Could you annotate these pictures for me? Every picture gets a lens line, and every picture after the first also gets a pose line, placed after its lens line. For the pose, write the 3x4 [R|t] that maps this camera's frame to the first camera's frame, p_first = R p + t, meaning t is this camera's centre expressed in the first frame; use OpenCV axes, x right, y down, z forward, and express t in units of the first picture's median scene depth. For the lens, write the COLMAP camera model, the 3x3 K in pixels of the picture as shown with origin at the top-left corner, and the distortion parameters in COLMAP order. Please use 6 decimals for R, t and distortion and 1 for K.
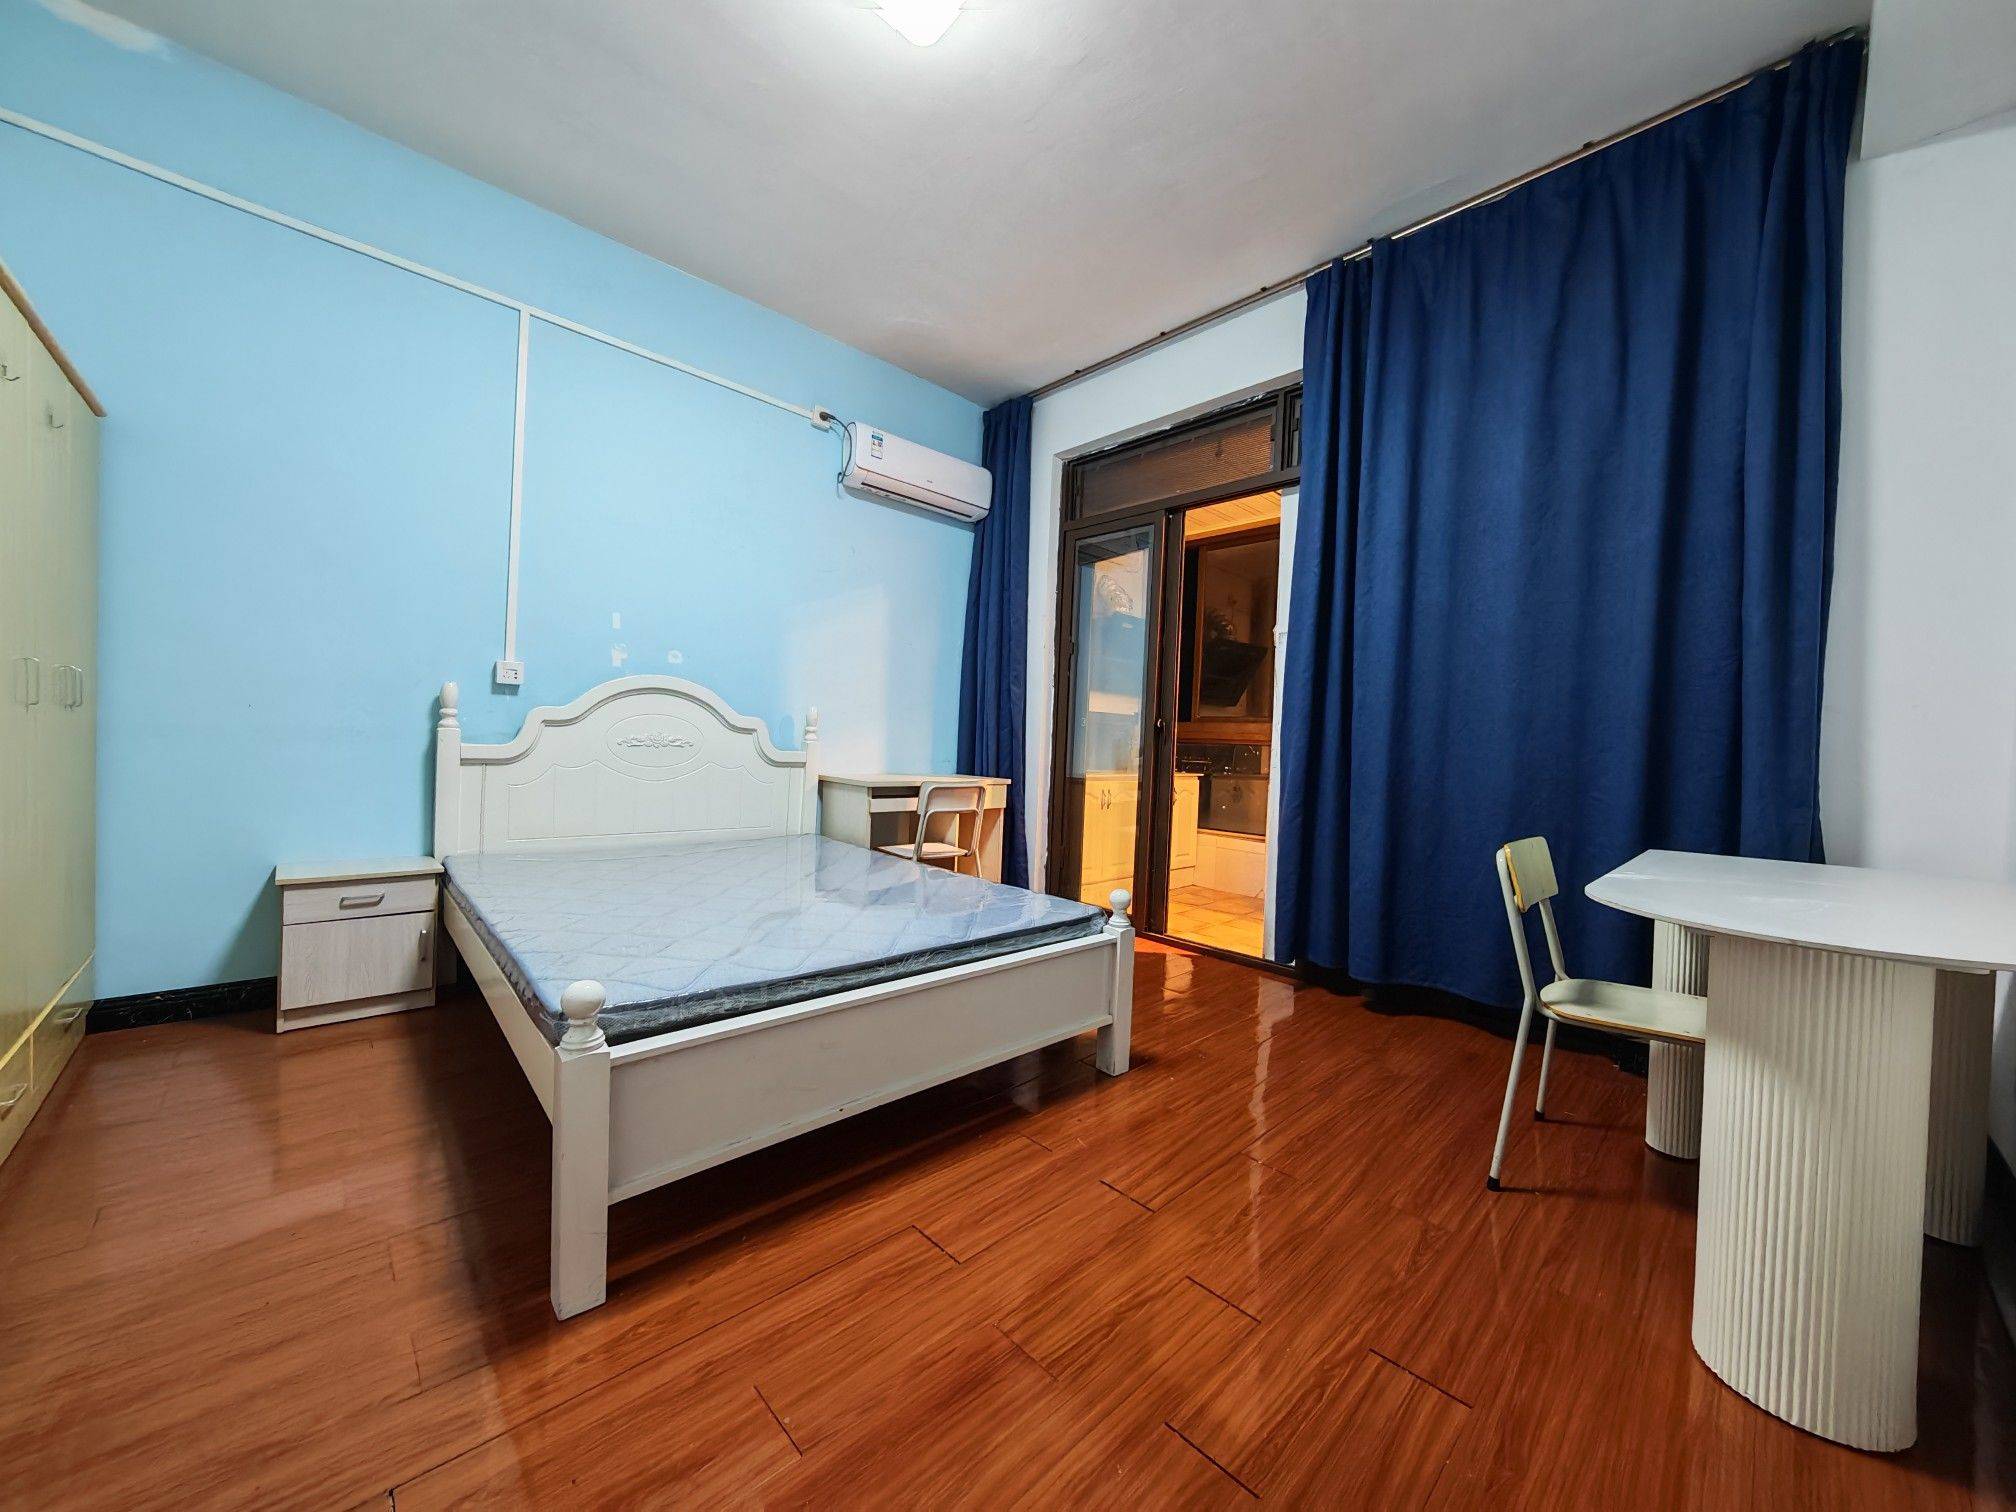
lens RADIAL K [[748.9, 0, 1004.0], [0, 748.9, 747.9], [0, 0, 1]] dist [-0.026630, 0.002856]
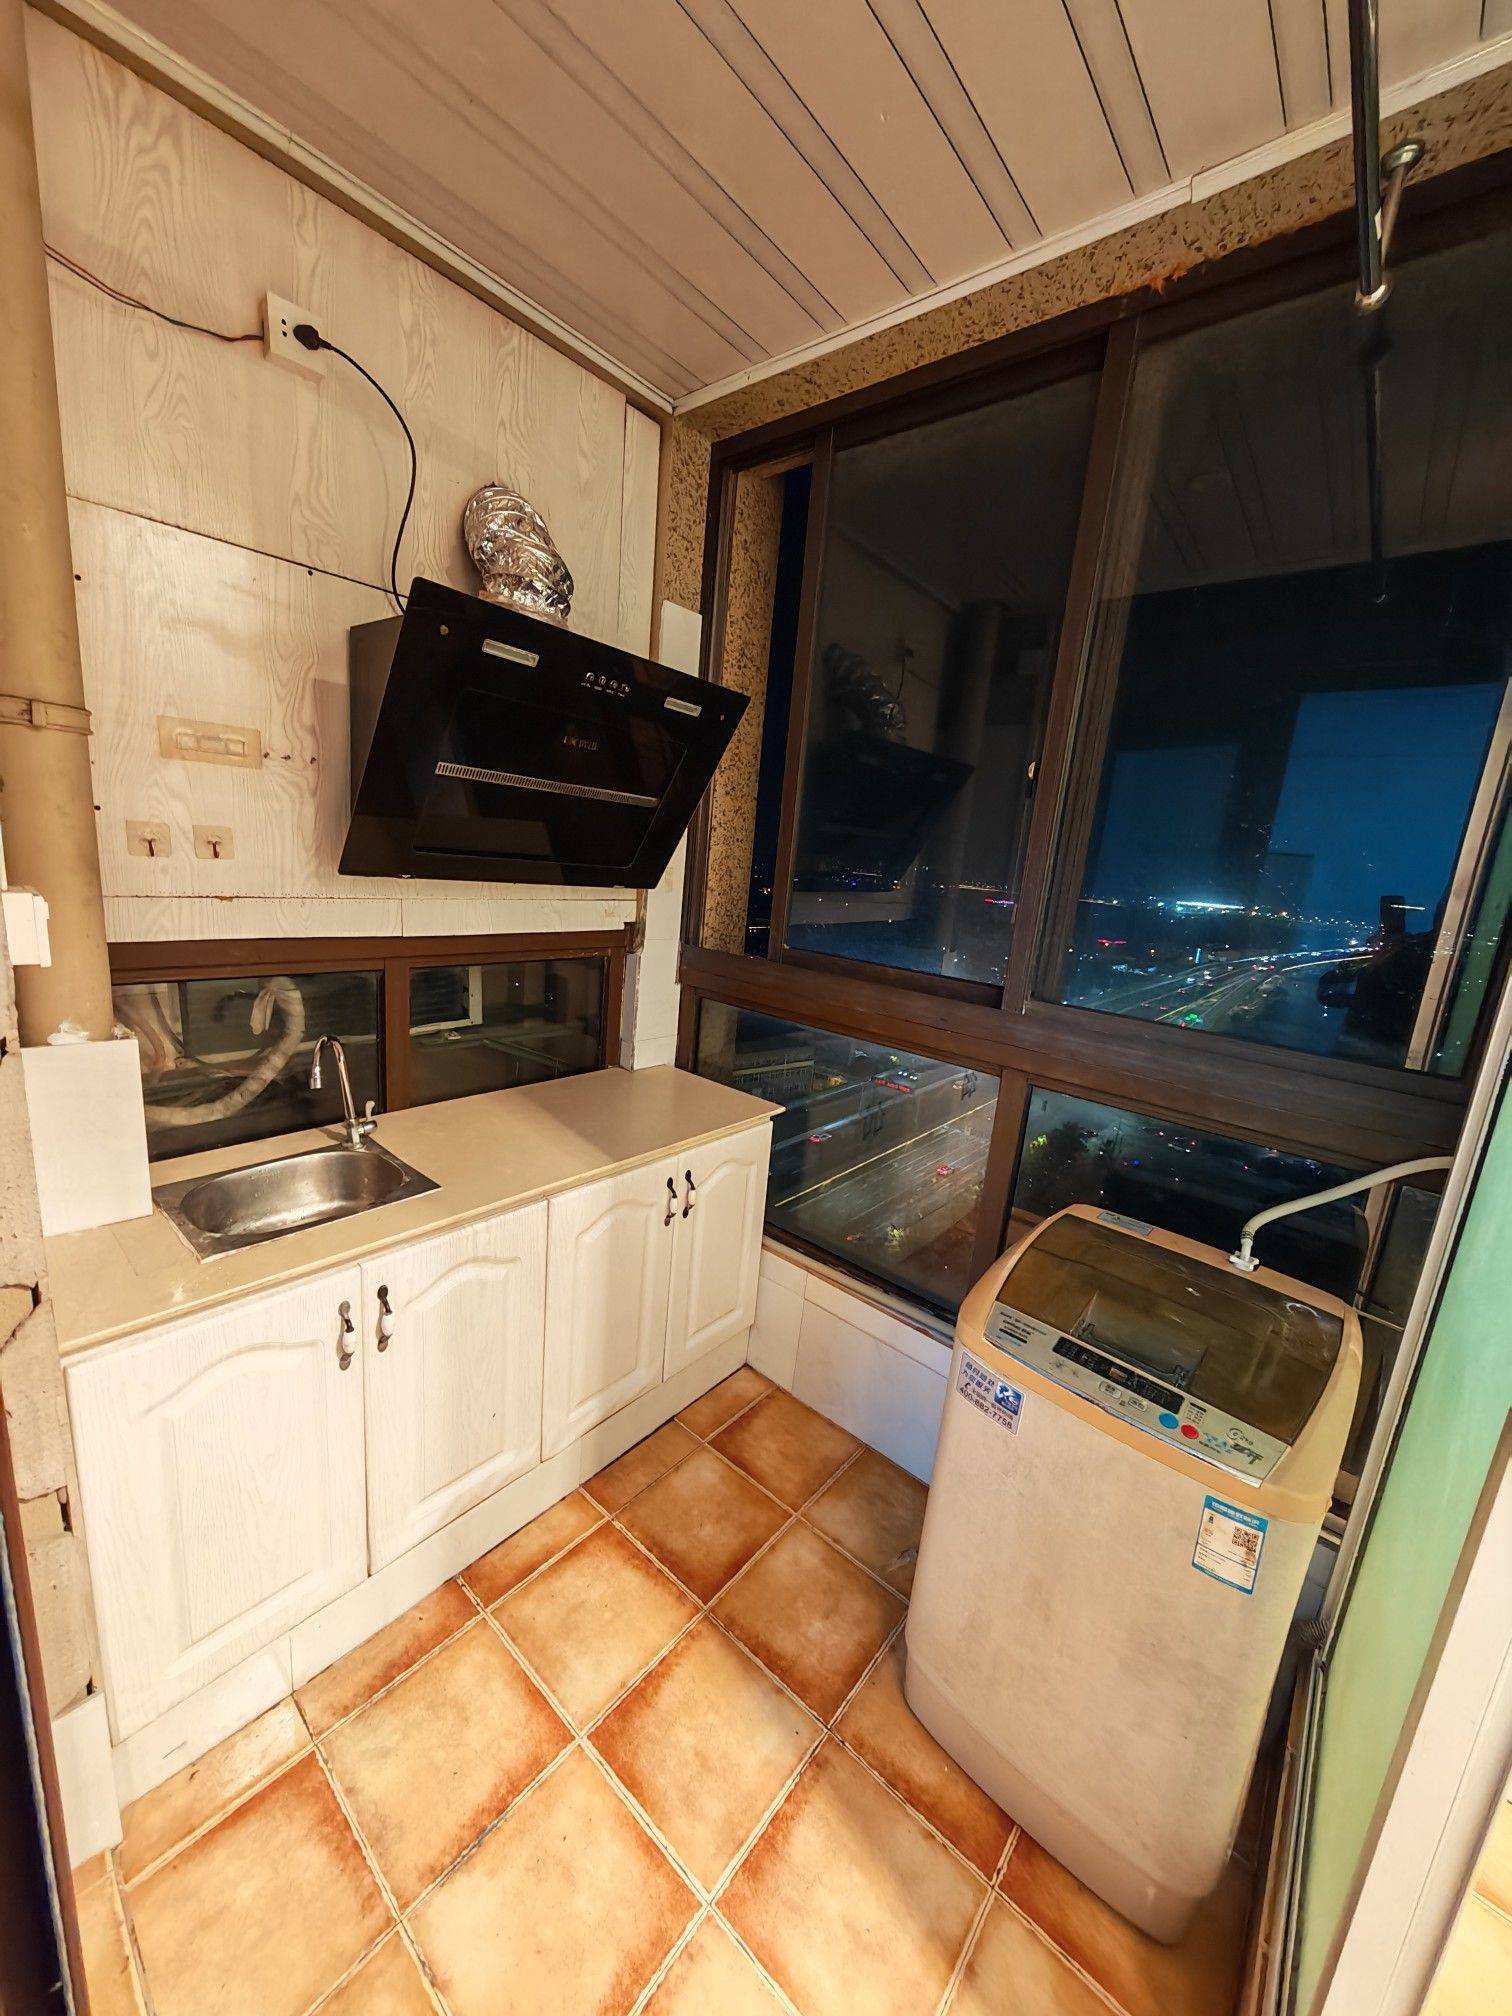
lens RADIAL K [[745.1, 0, 756.0], [0, 745.1, 1008.0], [0, 0, 1]] dist [-0.032359, 0.004289]
pose [[0.992760, 0.025735, 0.117324, 0.457572], [-0.049350, 0.977917, 0.203082, -0.197852], [-0.109506, -0.207402, 0.972107, 1.434016]]
